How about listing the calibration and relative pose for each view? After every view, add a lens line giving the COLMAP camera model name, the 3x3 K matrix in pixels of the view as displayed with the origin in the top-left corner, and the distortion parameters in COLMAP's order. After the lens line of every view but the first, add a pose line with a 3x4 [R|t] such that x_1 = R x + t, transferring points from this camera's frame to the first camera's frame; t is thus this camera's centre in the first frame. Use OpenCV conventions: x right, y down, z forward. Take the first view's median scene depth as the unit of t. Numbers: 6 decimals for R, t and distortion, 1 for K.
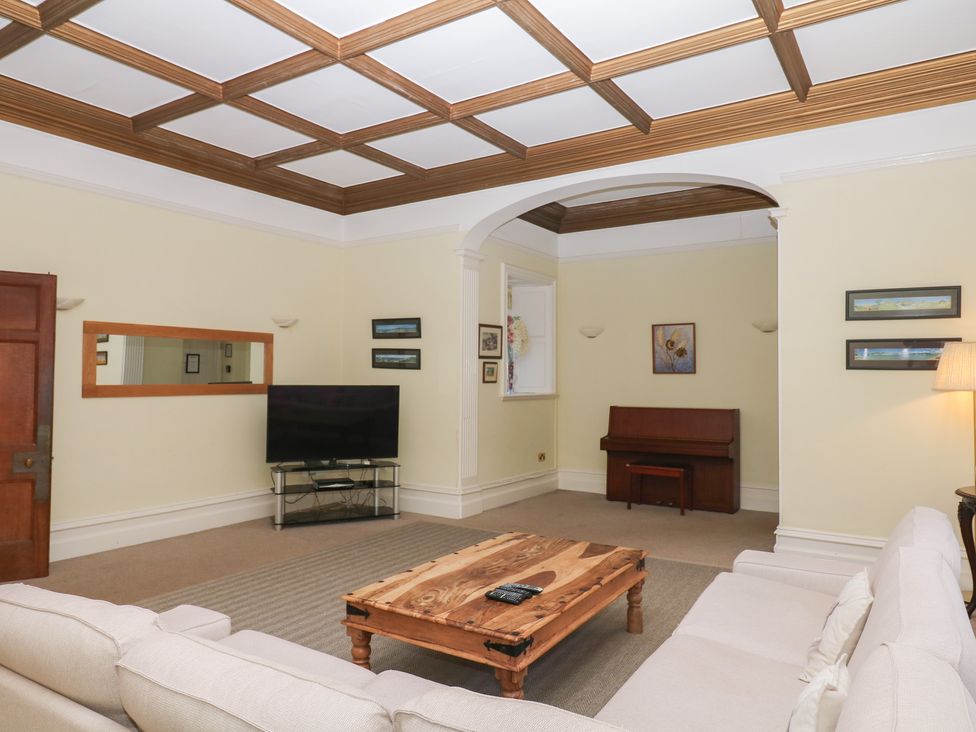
lens RADIAL K [[665.1, 0, 487.2], [0, 665.1, 357.3], [0, 0, 1]] dist [0.000371, -0.000205]
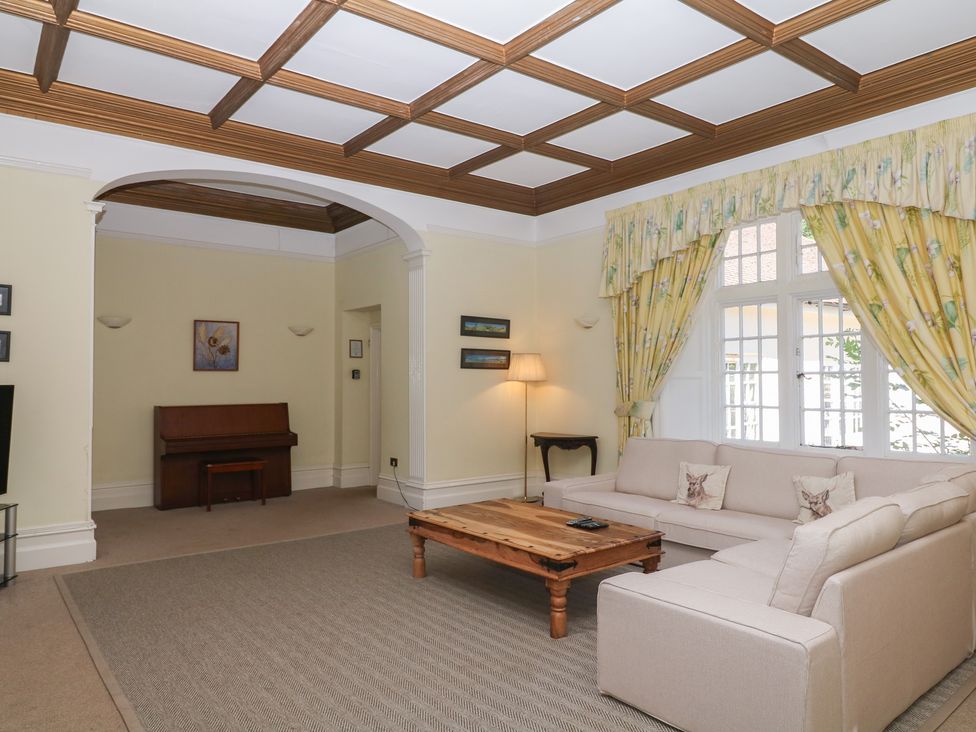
lens RADIAL K [[666.7, 0, 475.5], [0, 666.7, 367.4], [0, 0, 1]] dist [0.005946, -0.000260]
pose [[0.326529, 0.014991, 0.945068, -0.575543], [-0.024082, 0.999682, -0.007537, 0.018770], [-0.944881, -0.020298, 0.326786, 0.327504]]
